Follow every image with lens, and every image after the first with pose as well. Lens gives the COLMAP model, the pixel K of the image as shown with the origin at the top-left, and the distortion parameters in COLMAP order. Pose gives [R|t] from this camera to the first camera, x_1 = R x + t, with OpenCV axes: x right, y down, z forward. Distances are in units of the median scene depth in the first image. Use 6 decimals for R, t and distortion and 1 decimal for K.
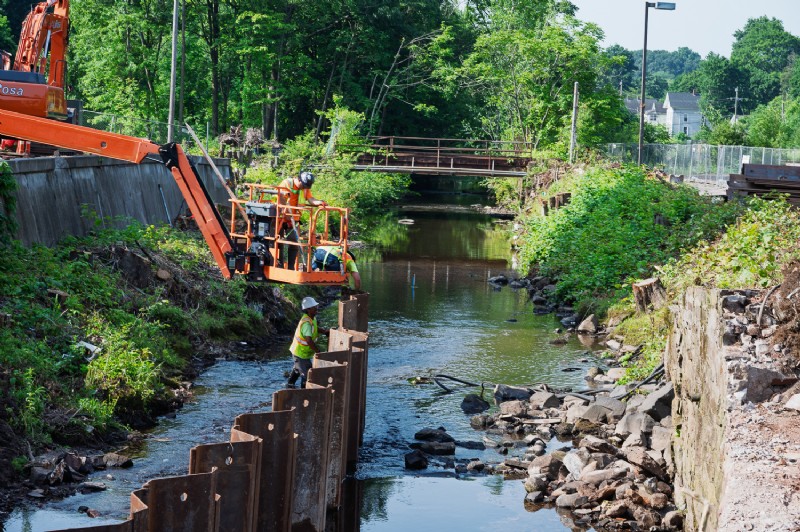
lens RADIAL K [[1024.6, 0, 398.0], [0, 1024.6, 267.5], [0, 0, 1]] dist [-0.008851, 0.000000]
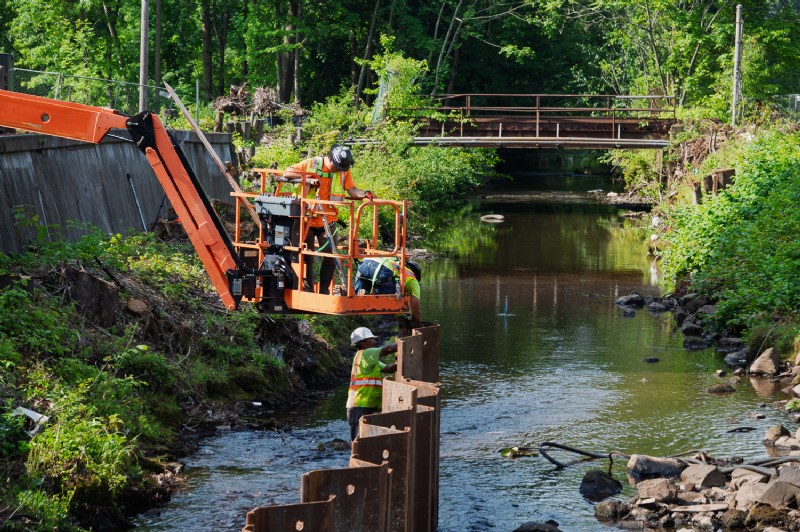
lens RADIAL K [[1024.6, 0, 400.3], [0, 1024.6, 262.4], [0, 0, 1]] dist [-0.008851, 0.000000]
pose [[0.996906, -0.022736, -0.075239, -0.002328], [0.023381, 0.999697, 0.007714, -0.022559], [0.075041, -0.009449, 0.997136, 0.322278]]
